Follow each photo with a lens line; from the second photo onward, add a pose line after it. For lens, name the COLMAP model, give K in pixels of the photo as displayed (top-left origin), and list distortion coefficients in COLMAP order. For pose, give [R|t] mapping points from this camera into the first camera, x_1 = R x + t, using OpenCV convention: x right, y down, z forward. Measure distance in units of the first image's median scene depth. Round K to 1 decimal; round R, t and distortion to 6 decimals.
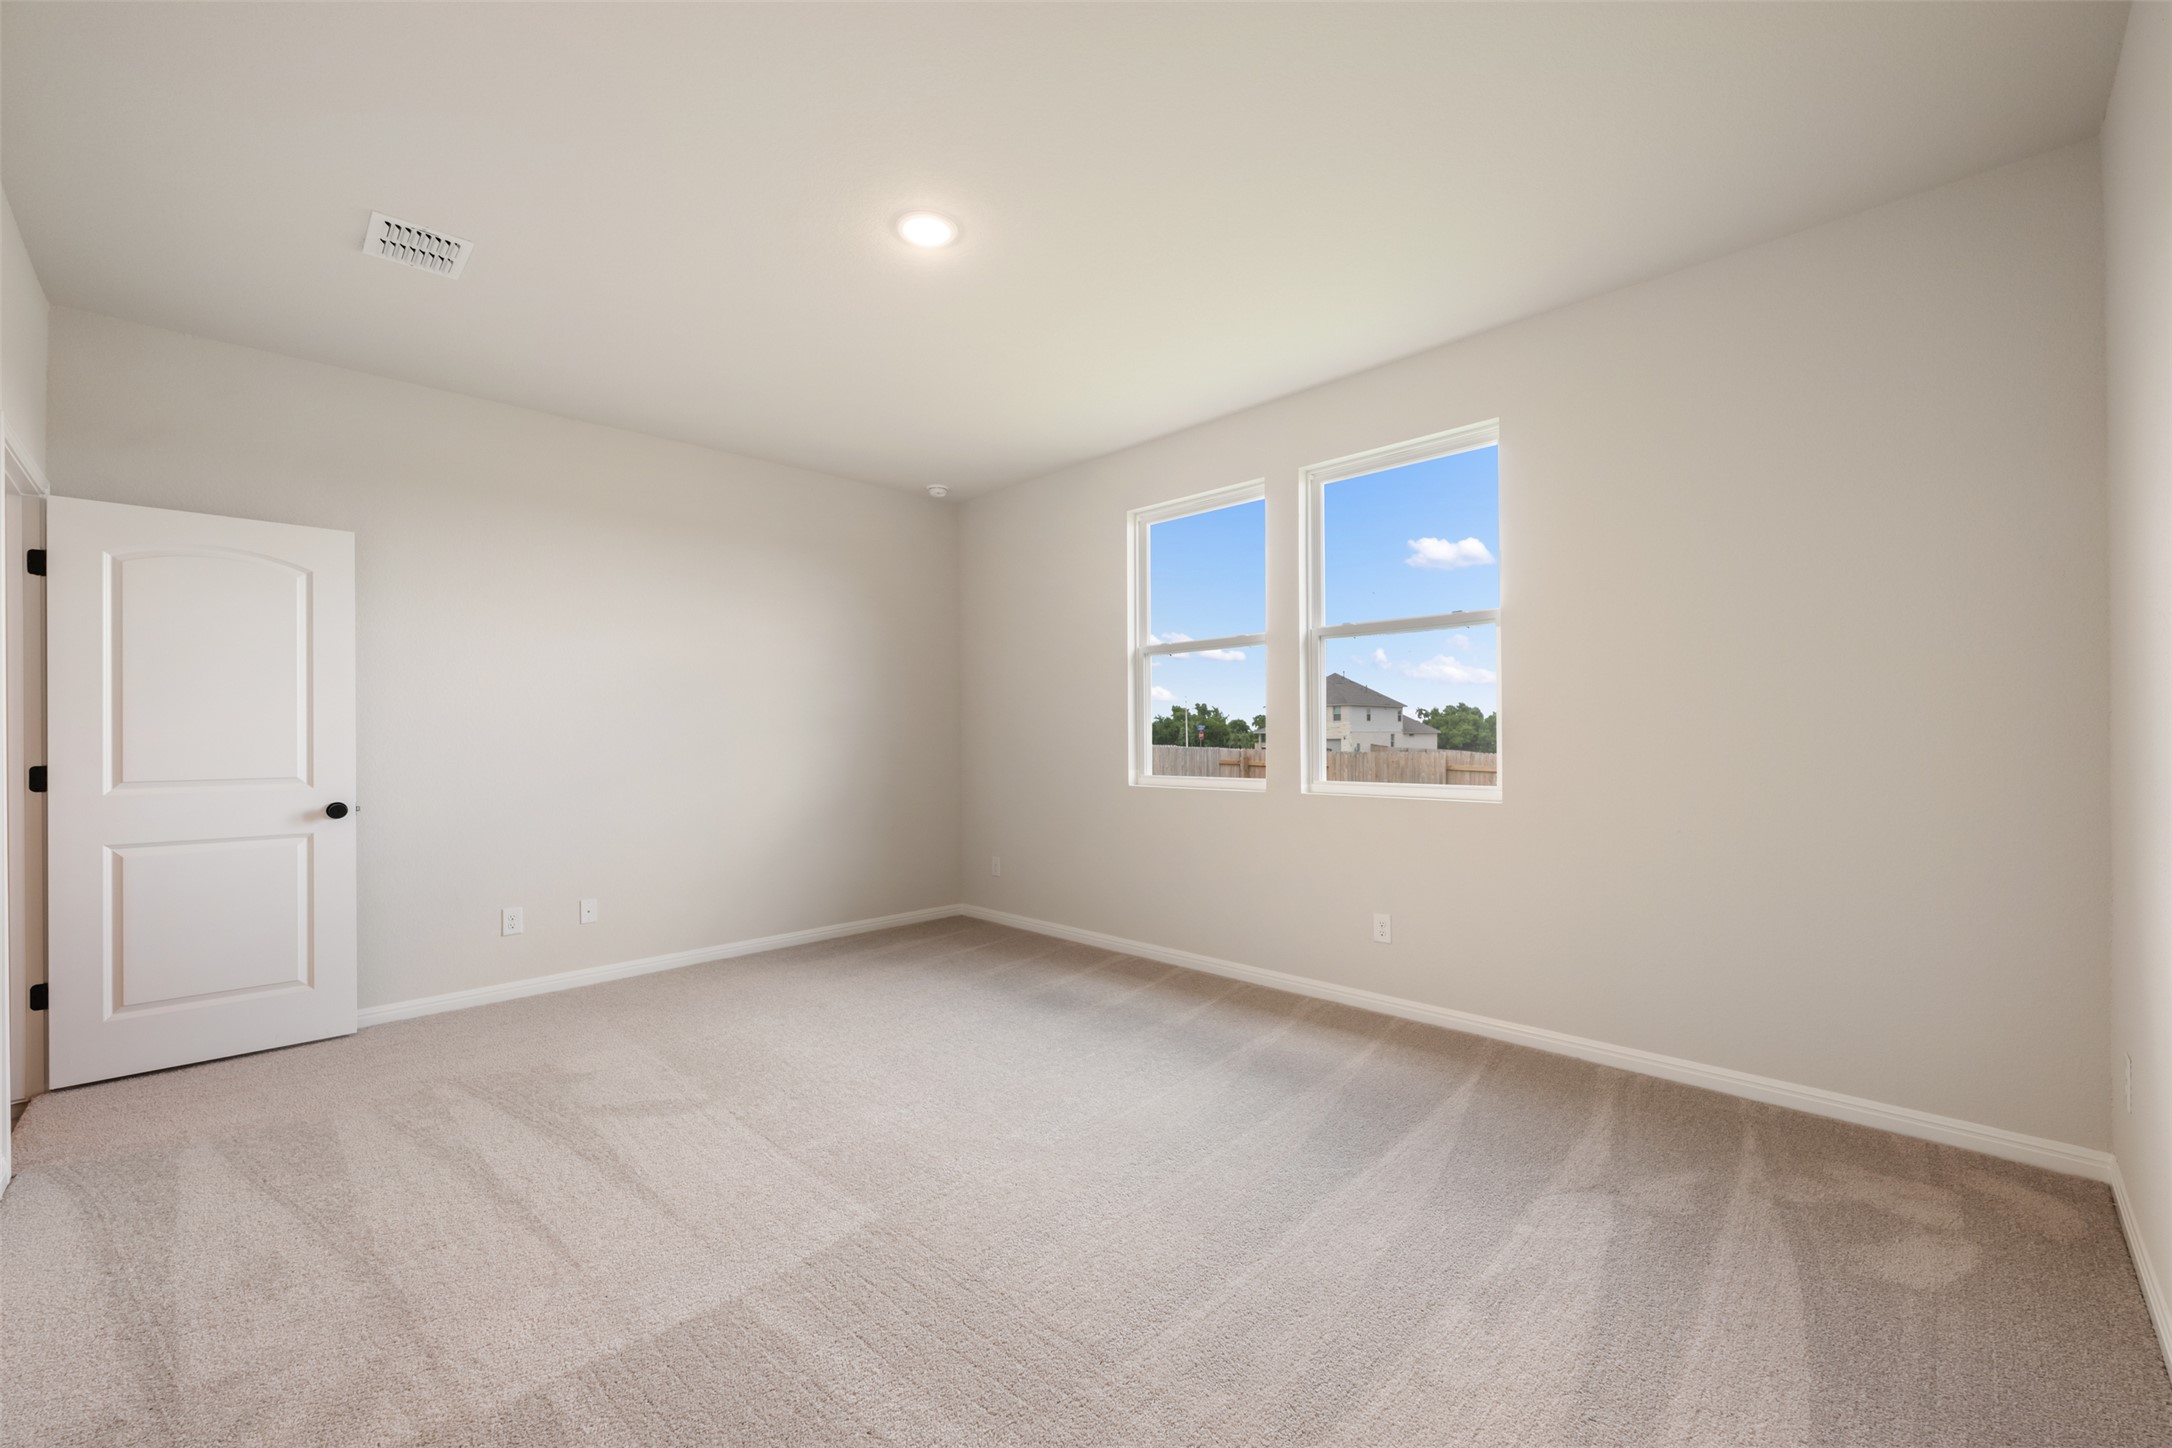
lens RADIAL K [[860.4, 0, 1086.0], [0, 860.4, 724.0], [0, 0, 1]] dist [0.001758, 0.000035]
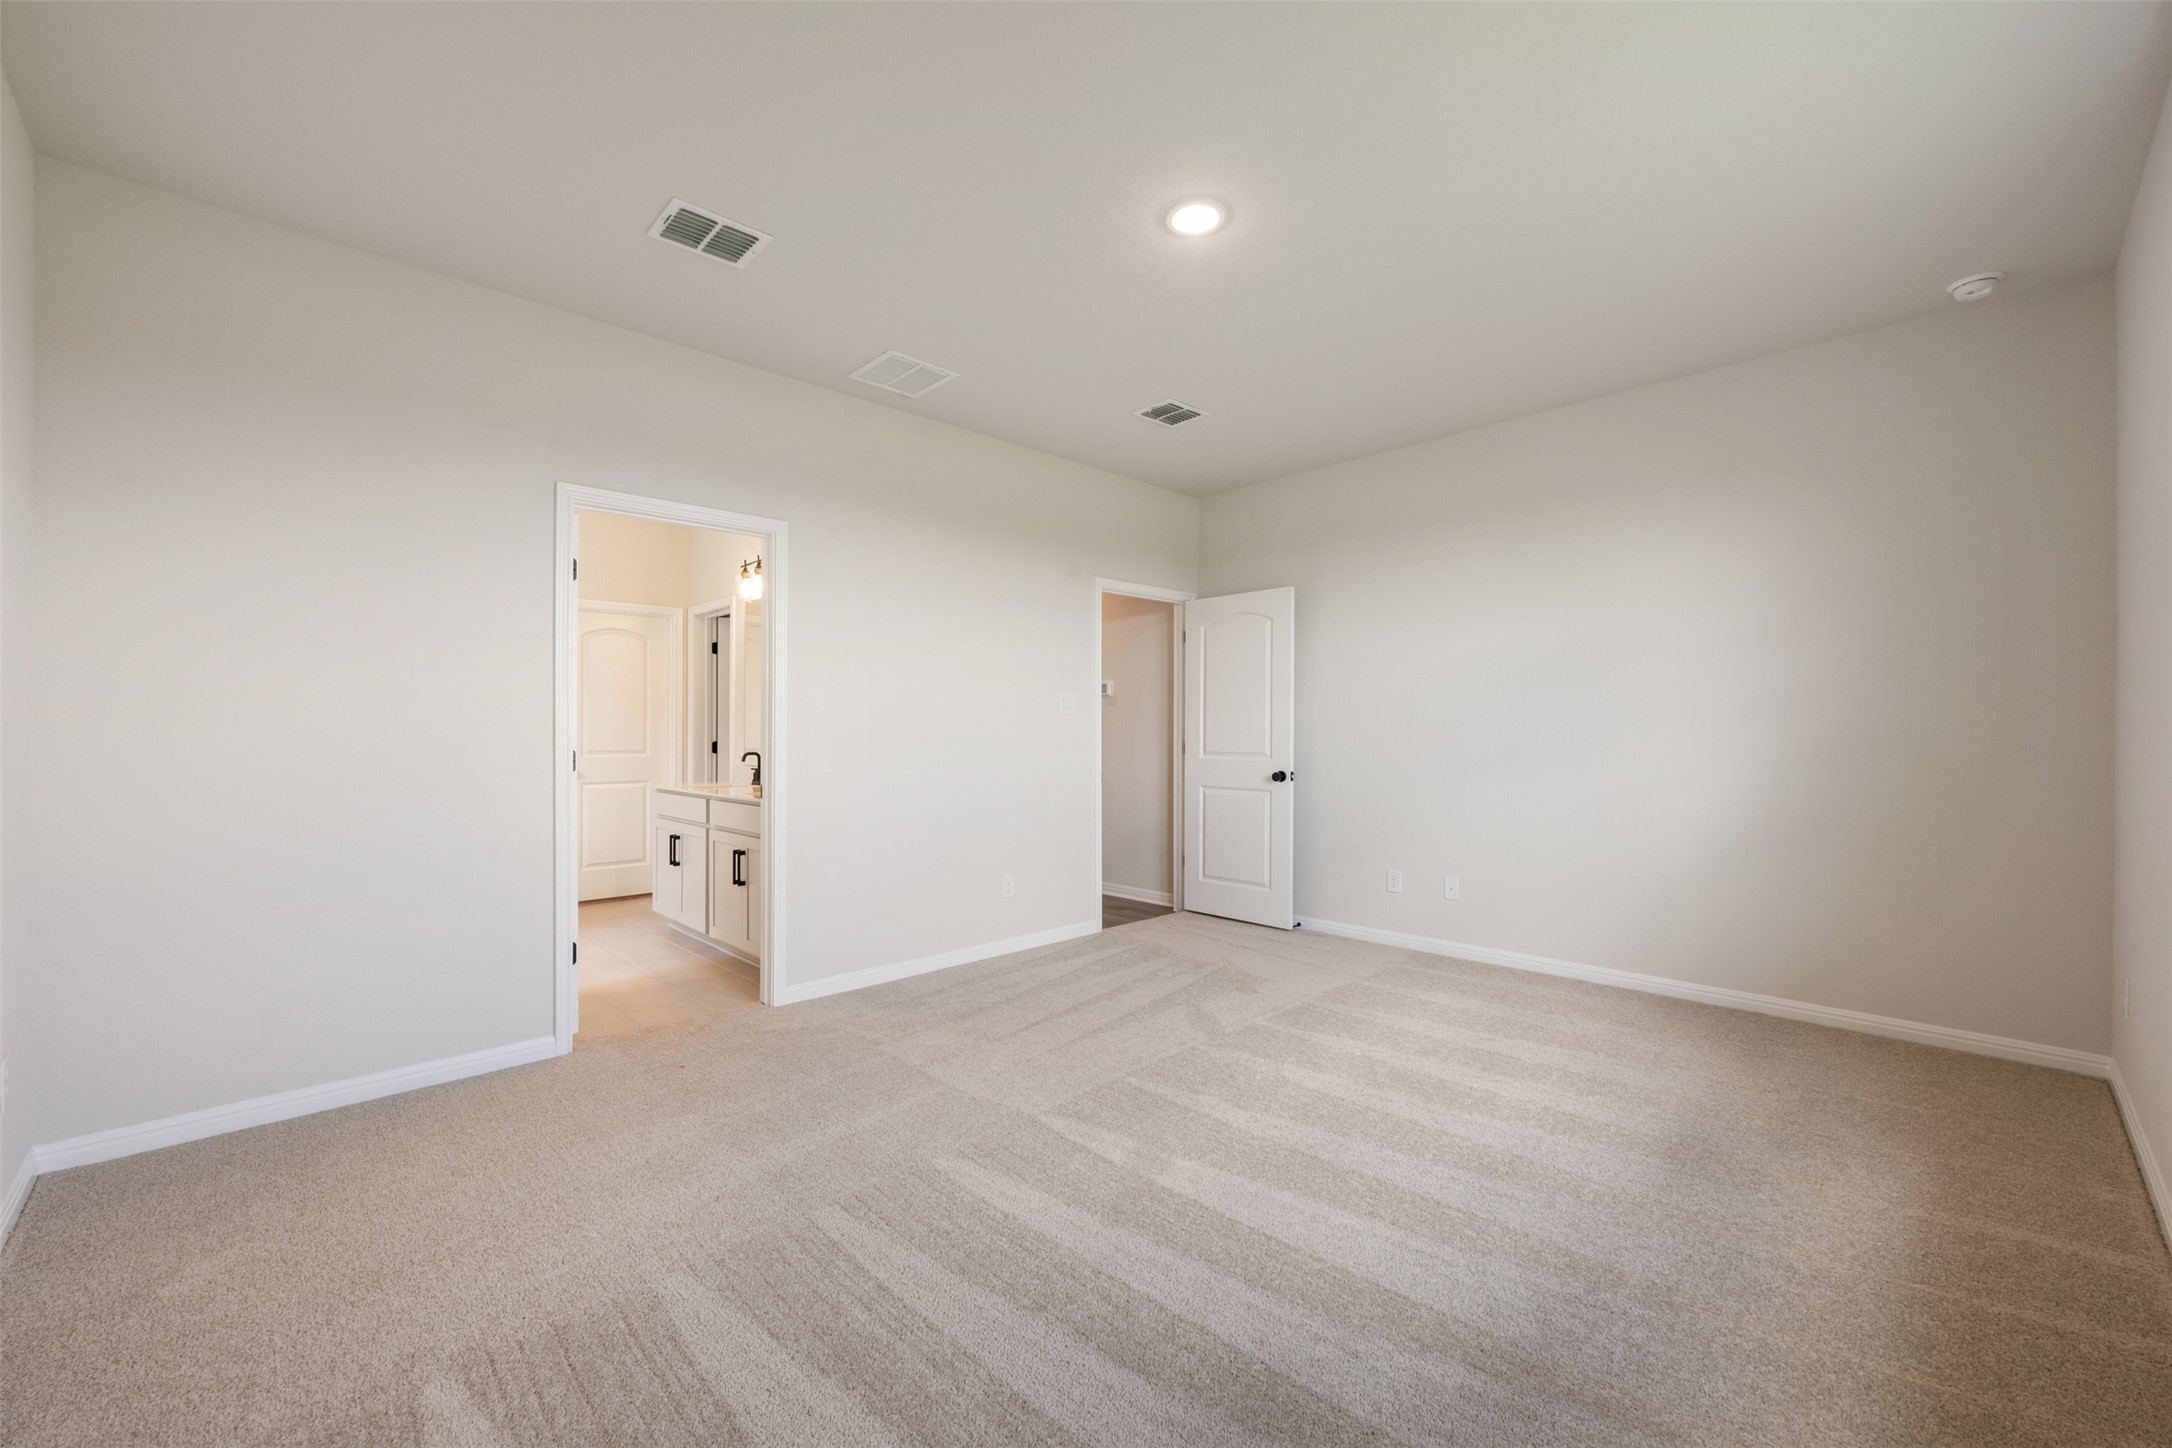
lens RADIAL K [[860.4, 0, 1086.0], [0, 860.4, 724.0], [0, 0, 1]] dist [0.001758, 0.000035]
pose [[-0.016405, -0.000652, -0.999865, 0.649545], [0.018233, 0.999833, -0.000951, 0.004031], [0.999699, -0.018246, -0.016390, 0.715091]]
